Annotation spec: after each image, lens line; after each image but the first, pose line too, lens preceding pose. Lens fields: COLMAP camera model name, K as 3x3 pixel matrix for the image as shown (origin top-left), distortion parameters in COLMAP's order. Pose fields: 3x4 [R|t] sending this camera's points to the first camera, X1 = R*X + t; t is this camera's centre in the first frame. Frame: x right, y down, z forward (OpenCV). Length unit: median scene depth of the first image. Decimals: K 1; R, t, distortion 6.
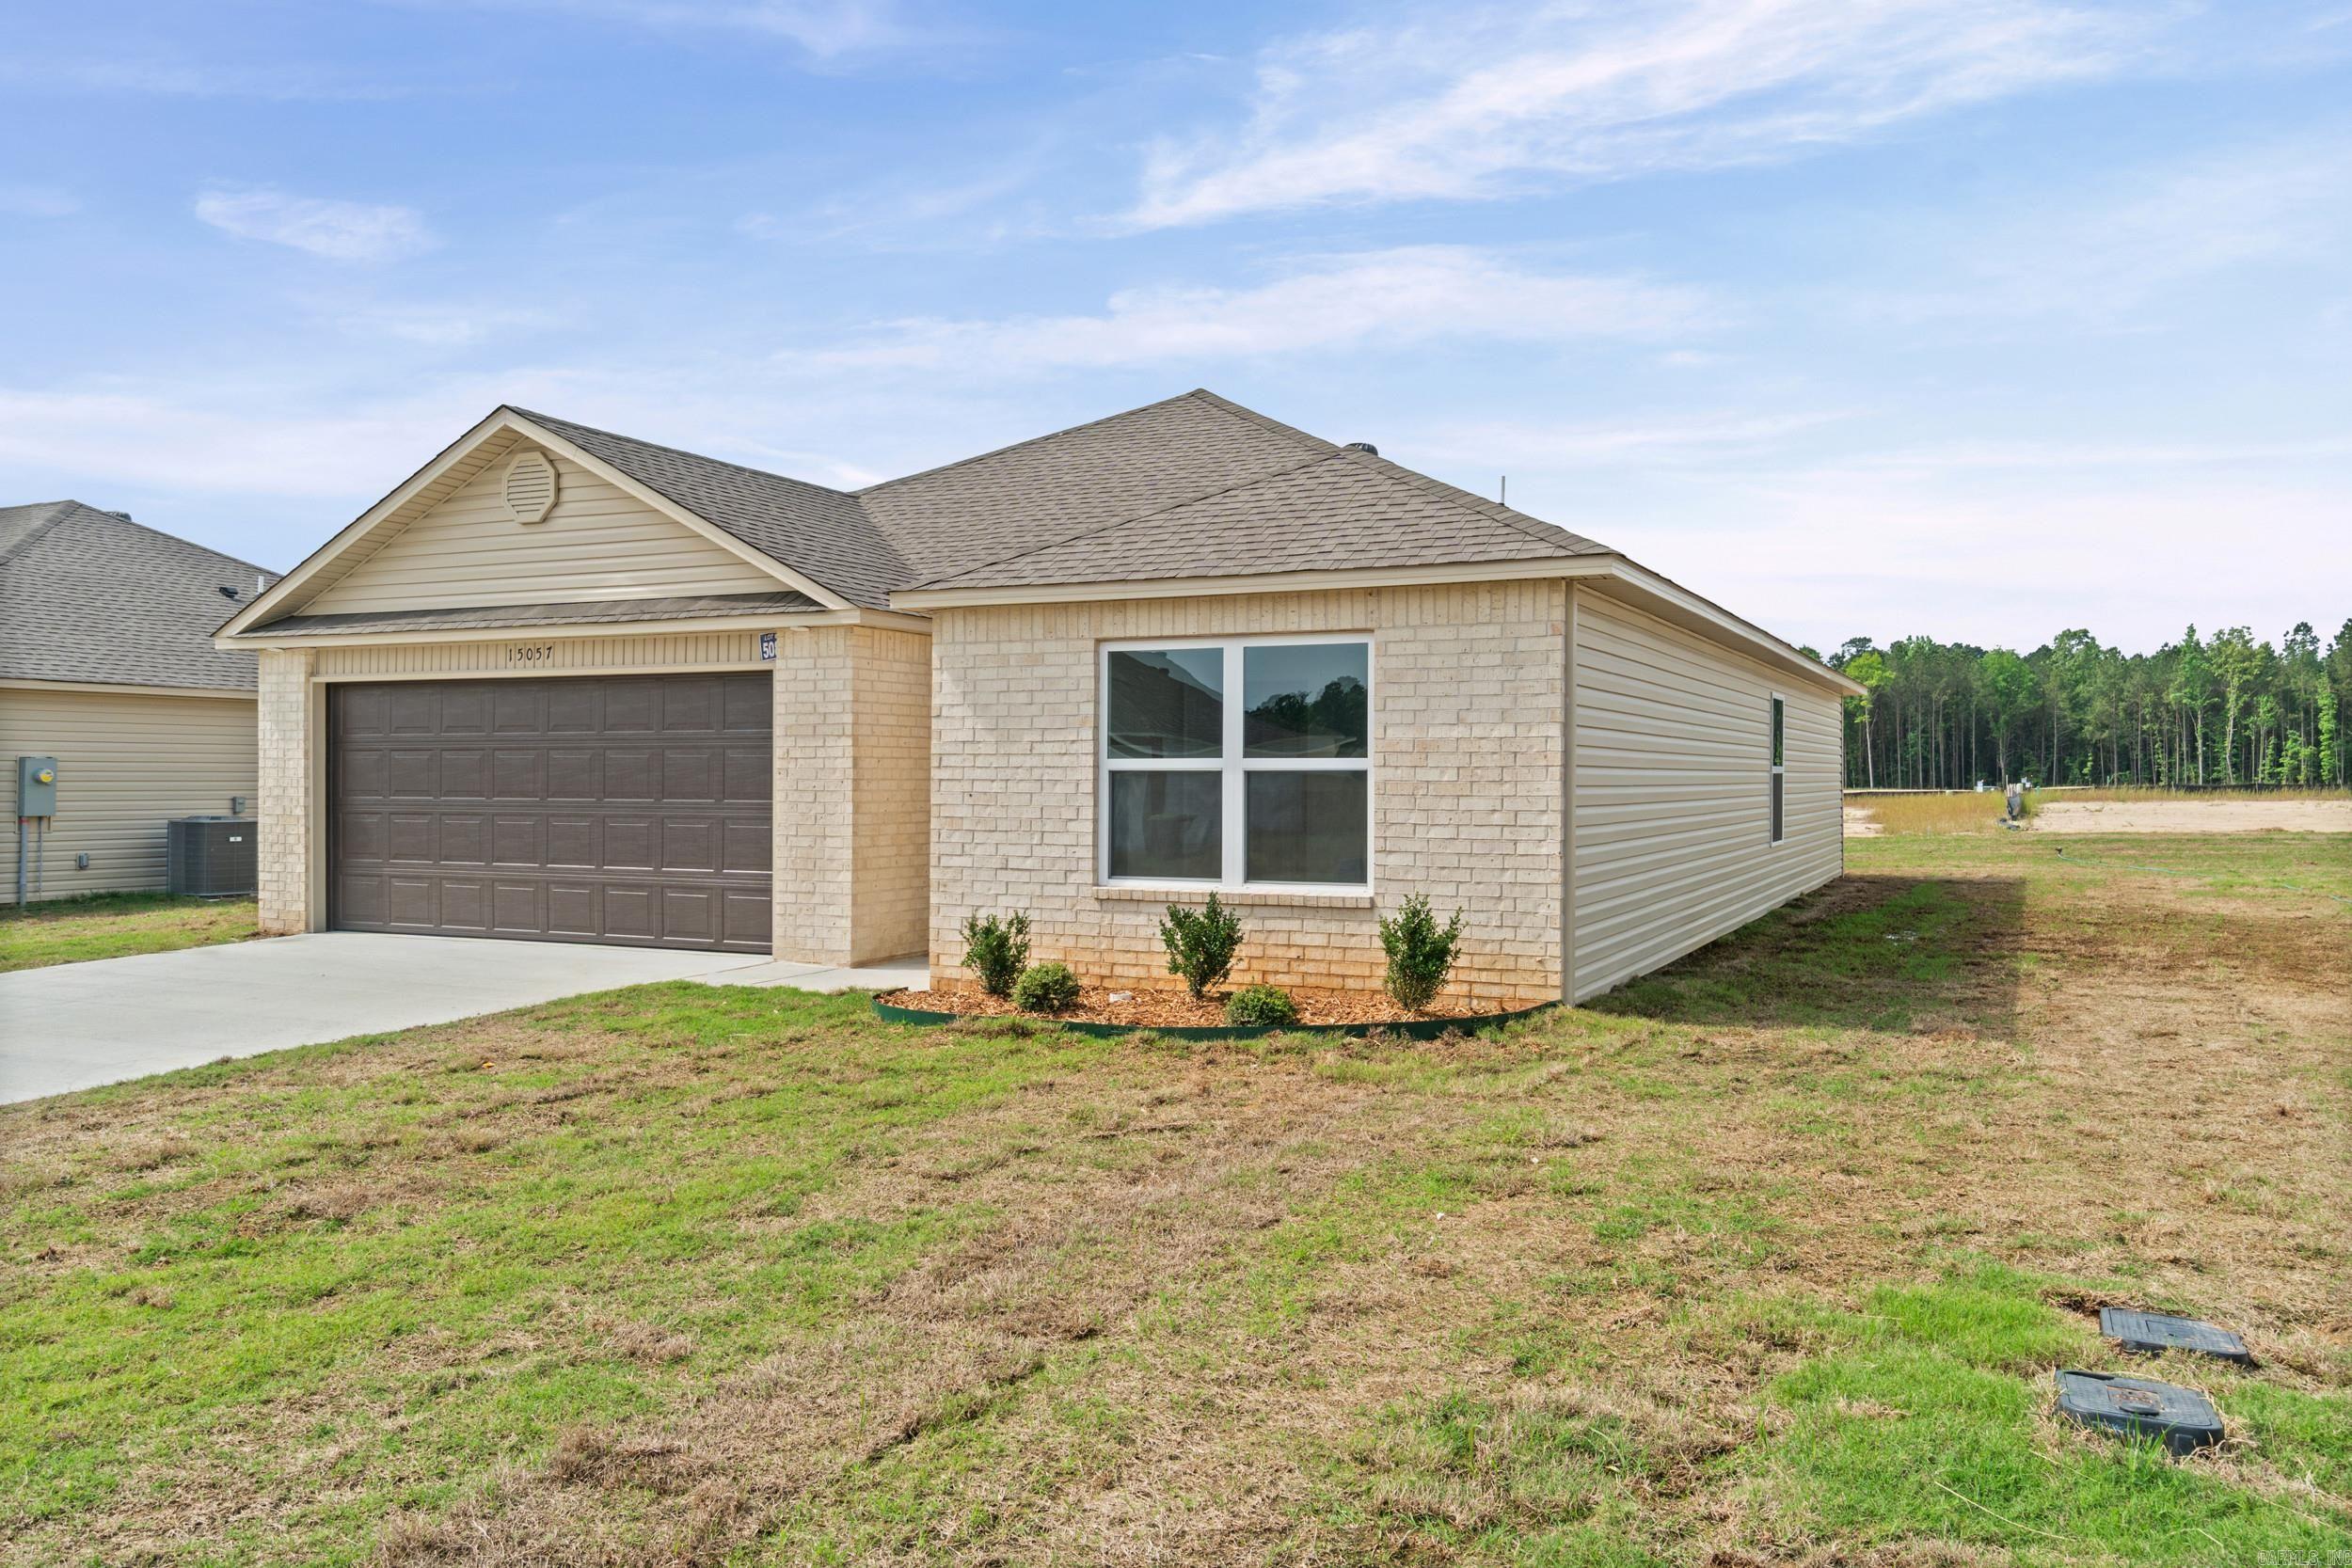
lens RADIAL K [[1673.3, 0, 1120.7], [0, 1673.3, 594.0], [0, 0, 1]] dist [-0.003208, -0.004361]
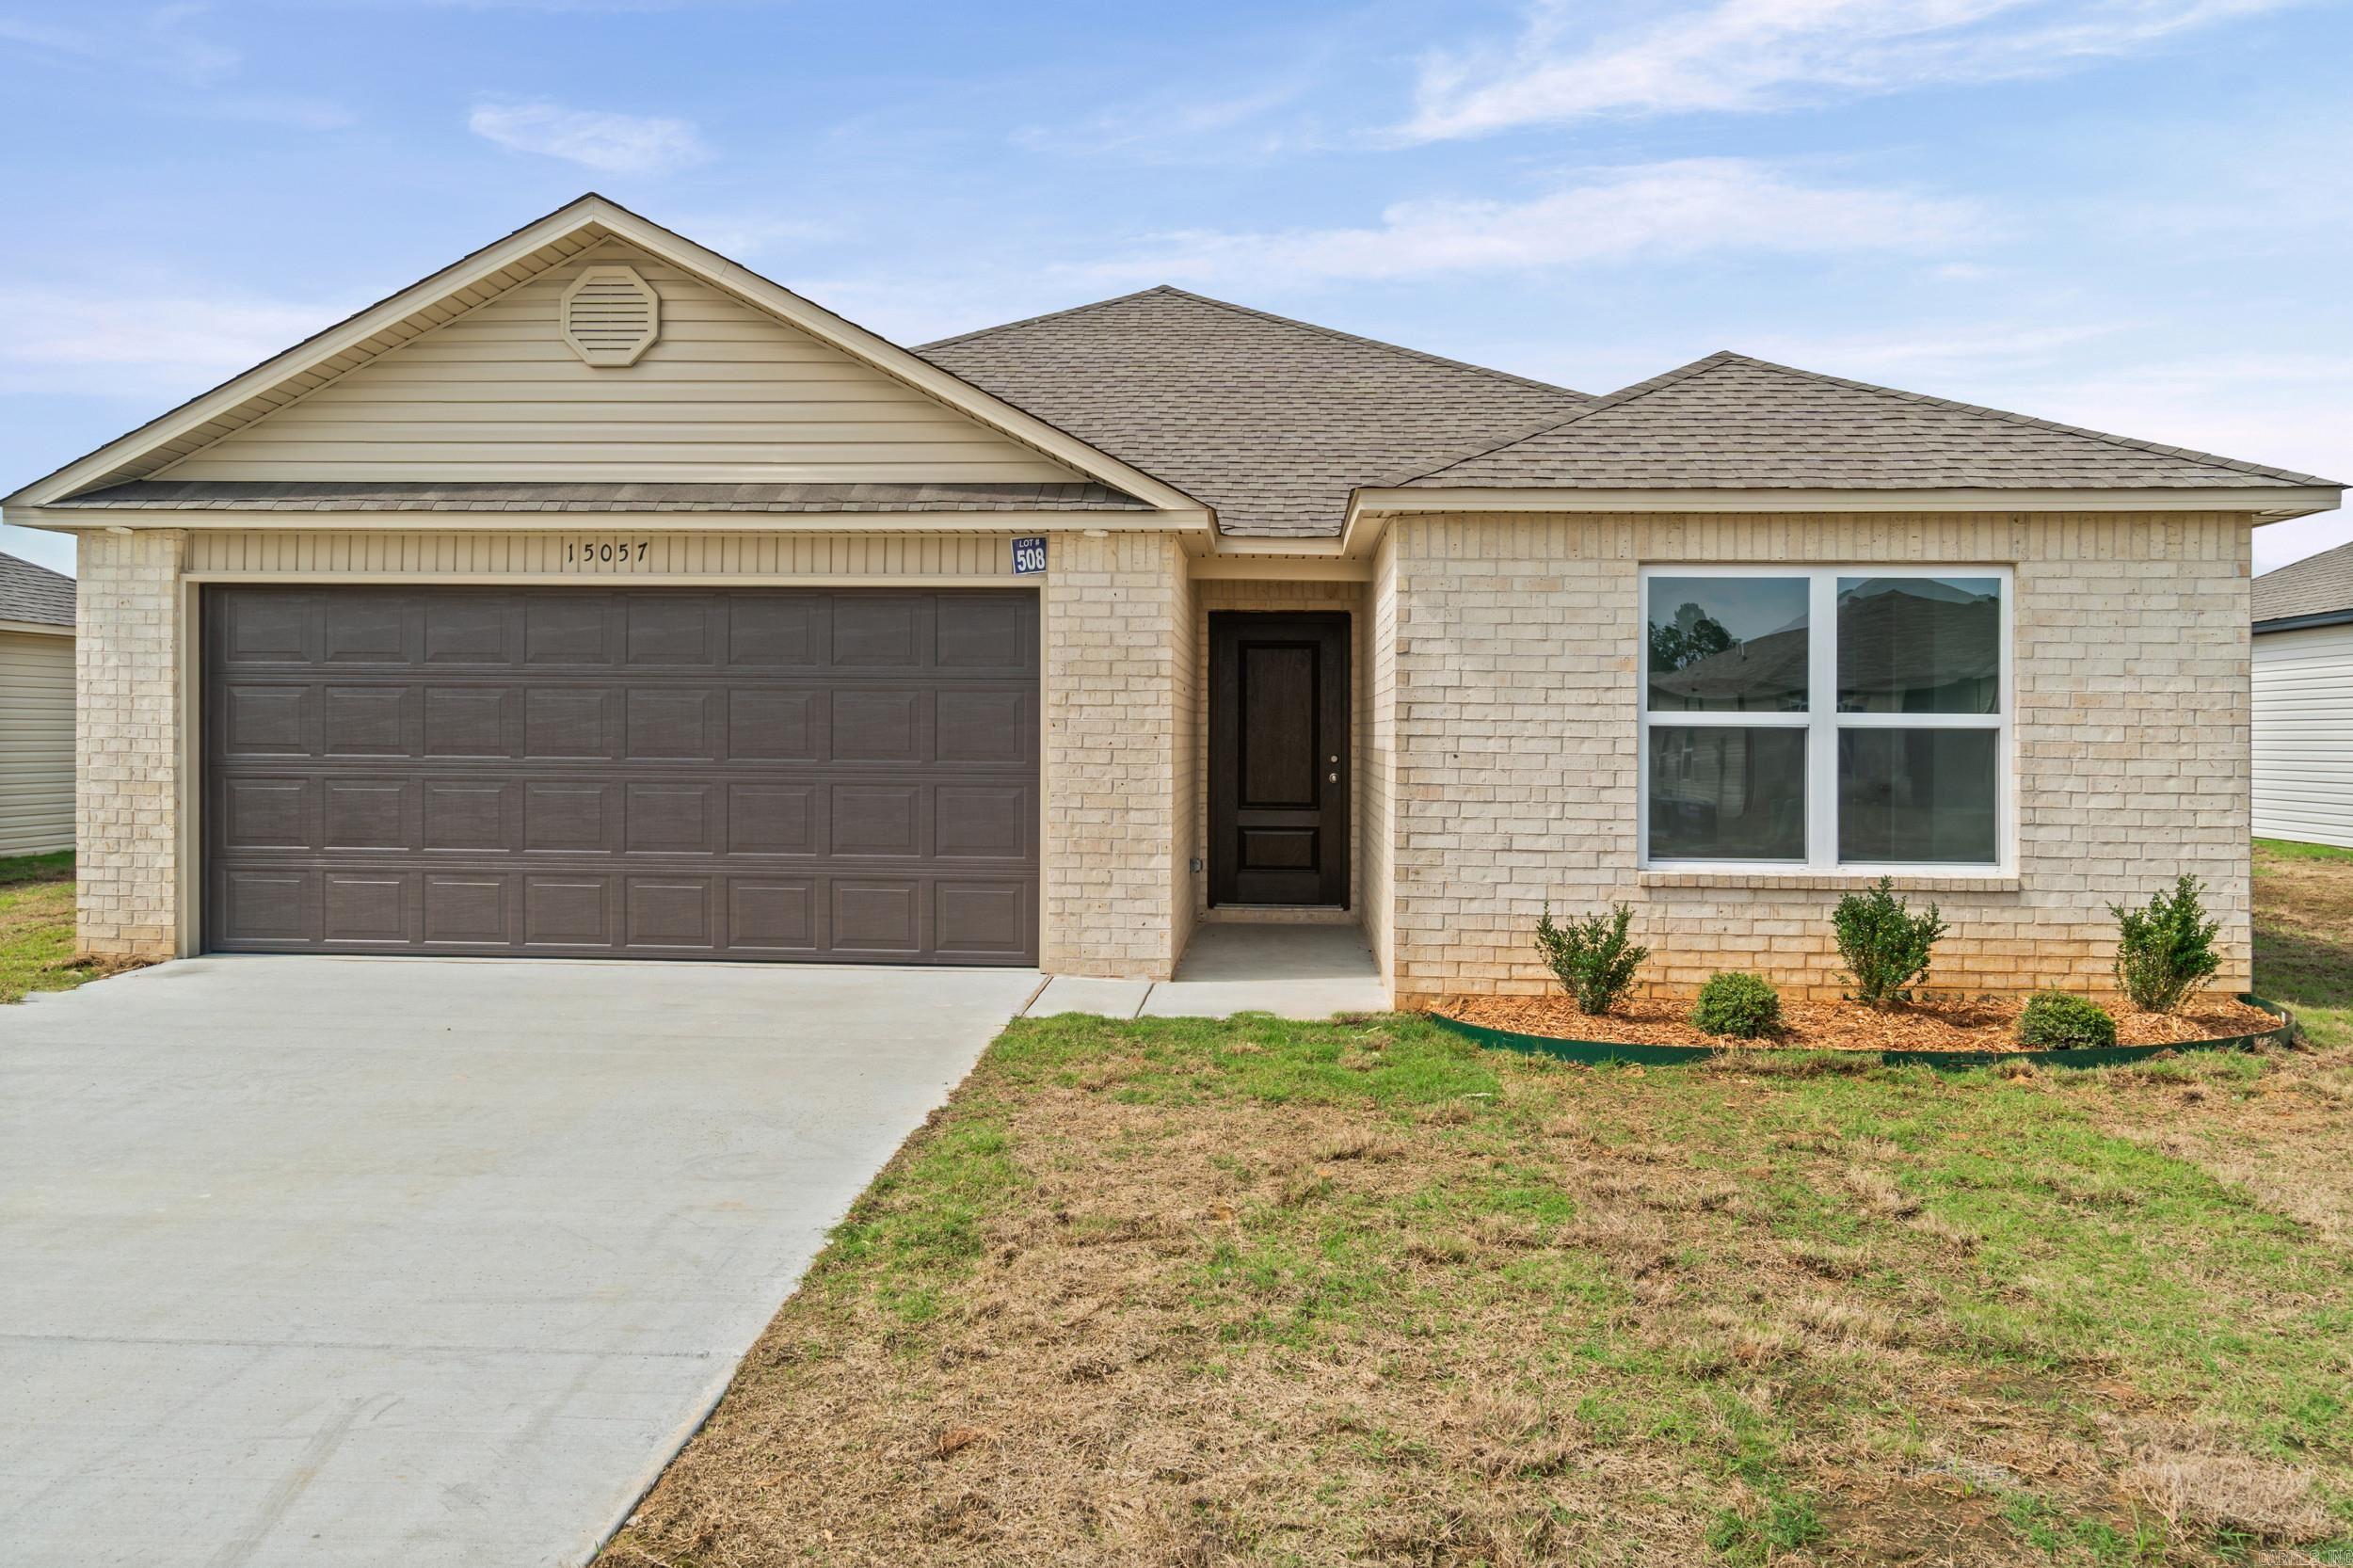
lens RADIAL K [[1757.6, 0, 1074.8], [0, 1757.6, 572.7], [0, 0, 1]] dist [0.000142, -0.006102]
pose [[0.934776, 0.039886, 0.352993, -0.545074], [-0.046180, 0.998889, 0.009424, 0.035930], [-0.352225, -0.025111, 0.935579, 0.302816]]
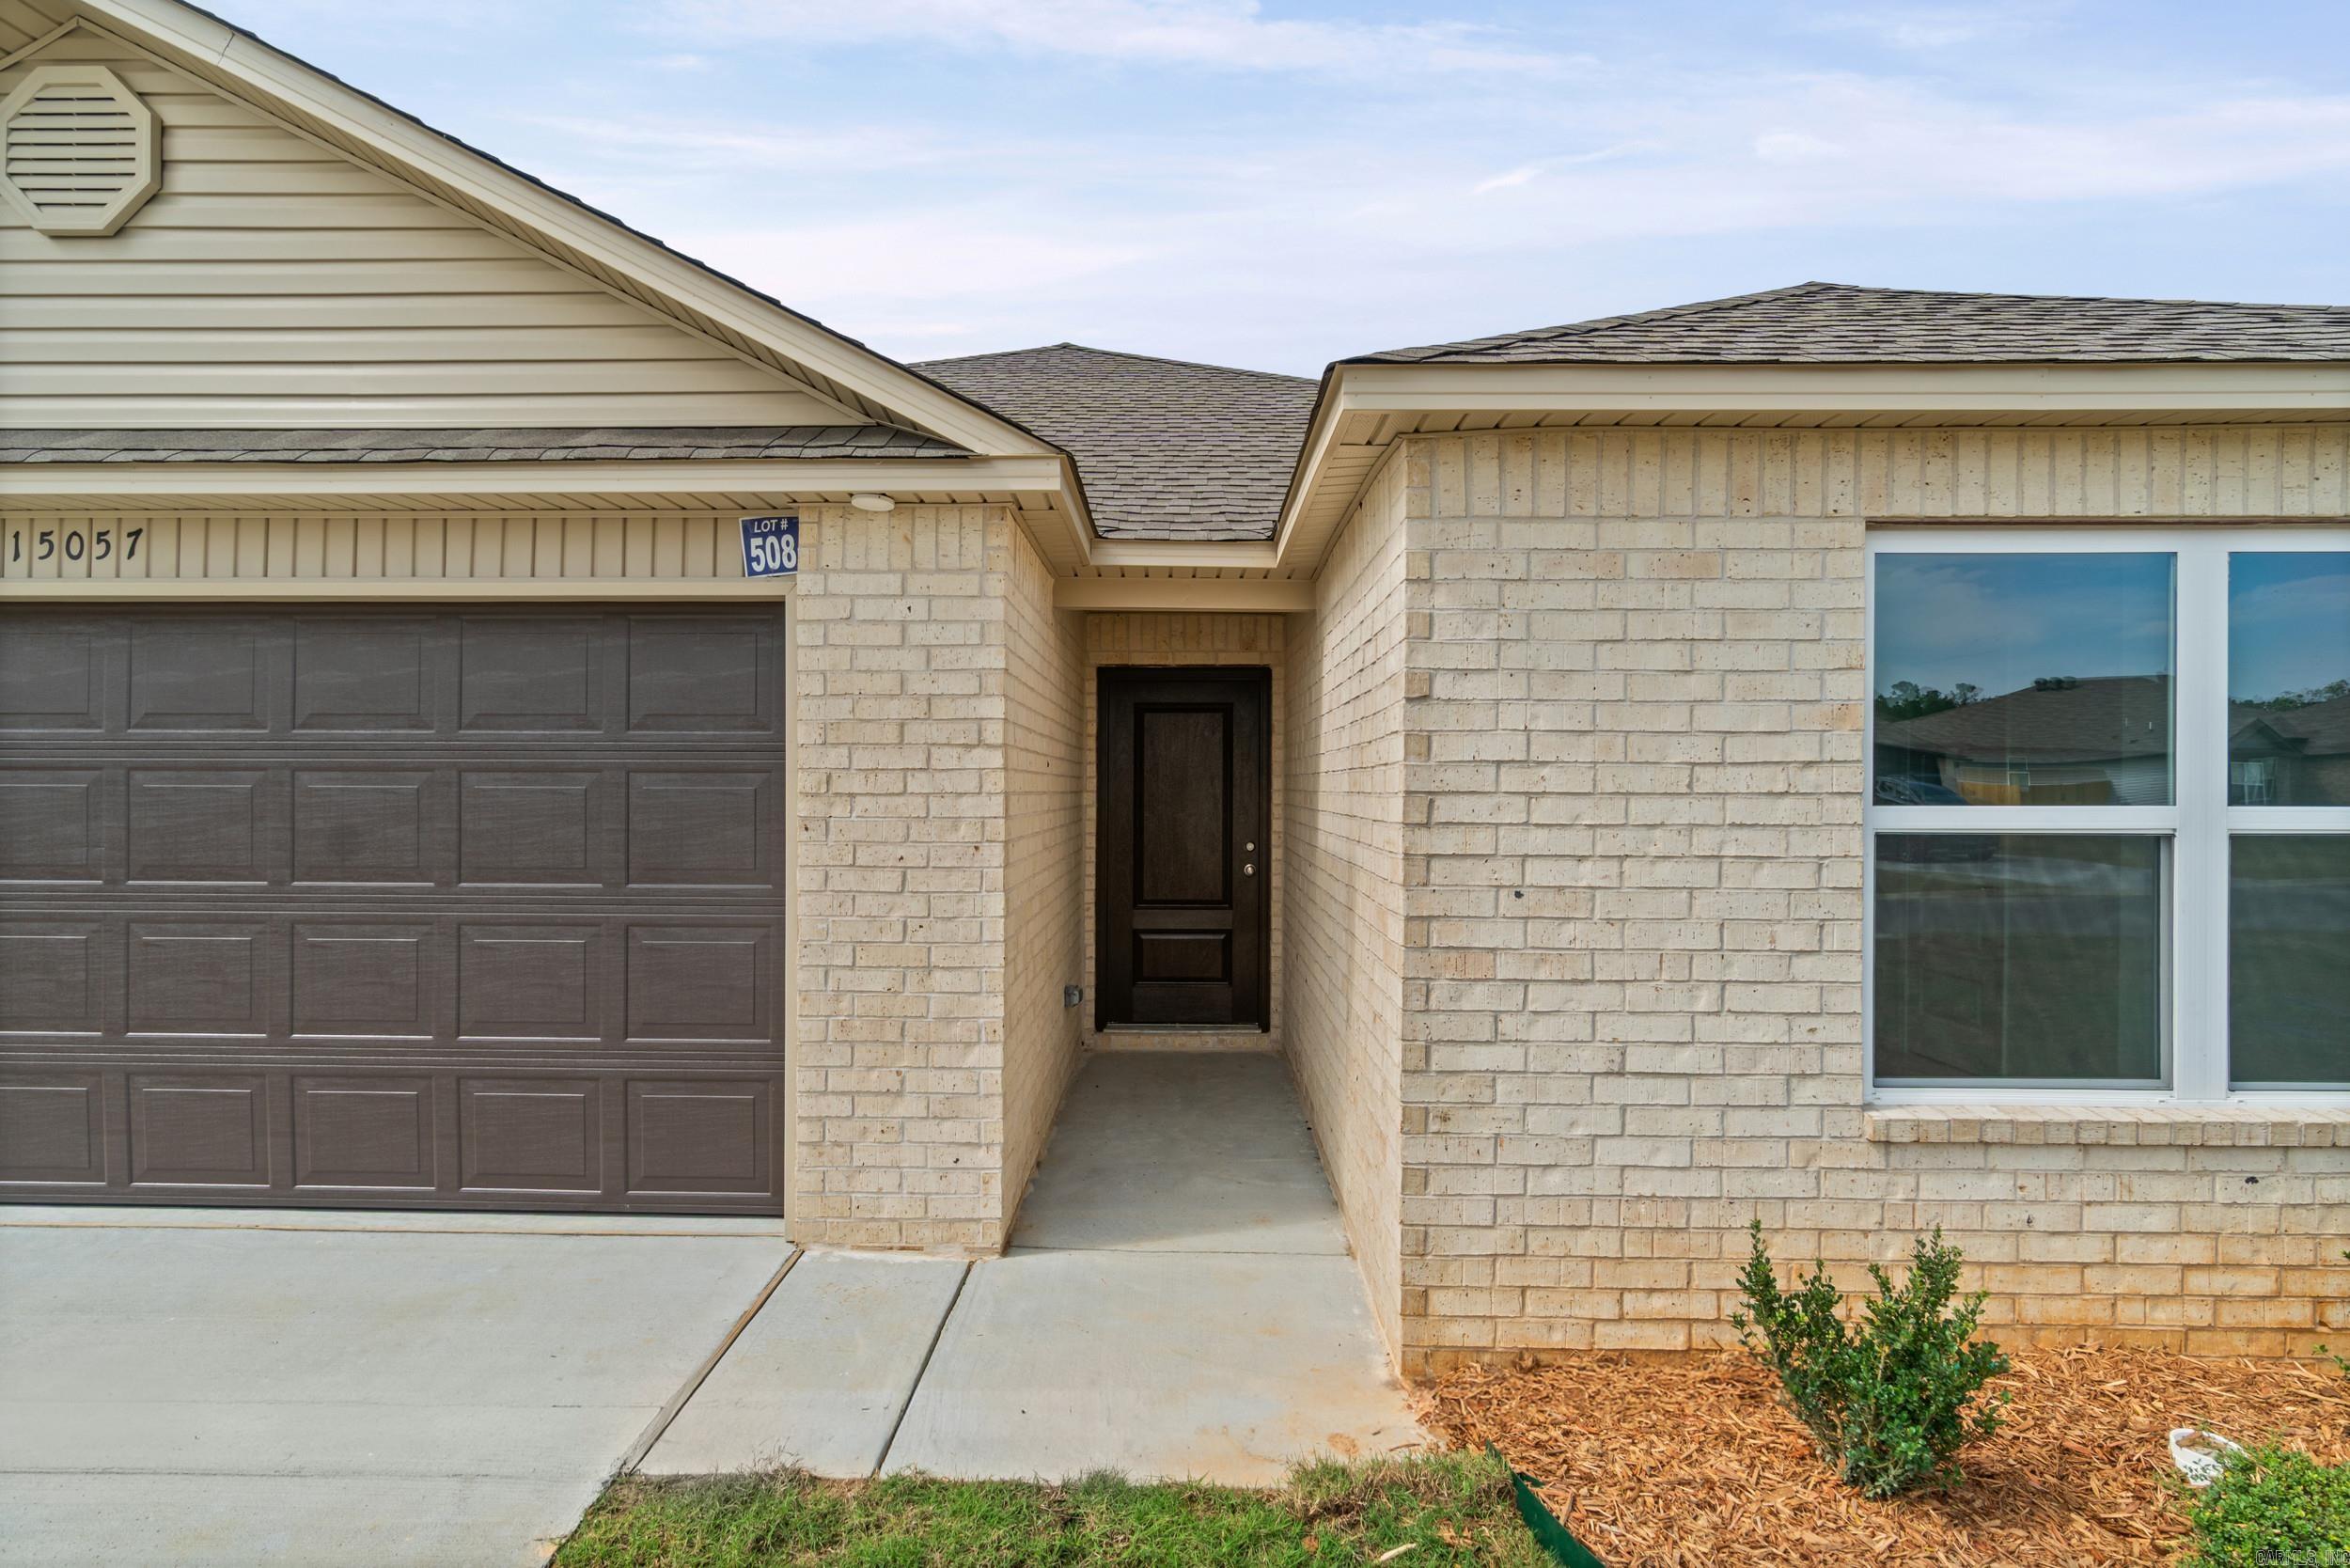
lens RADIAL K [[1188.3, 0, 1116.9], [0, 1188.3, 730.0], [0, 0, 1]] dist [-0.004864, -0.000655]
pose [[0.912409, 0.020896, 0.408747, -0.296413], [-0.045125, 0.997743, 0.049722, 0.070778], [-0.406785, -0.063812, 0.911292, 0.780222]]
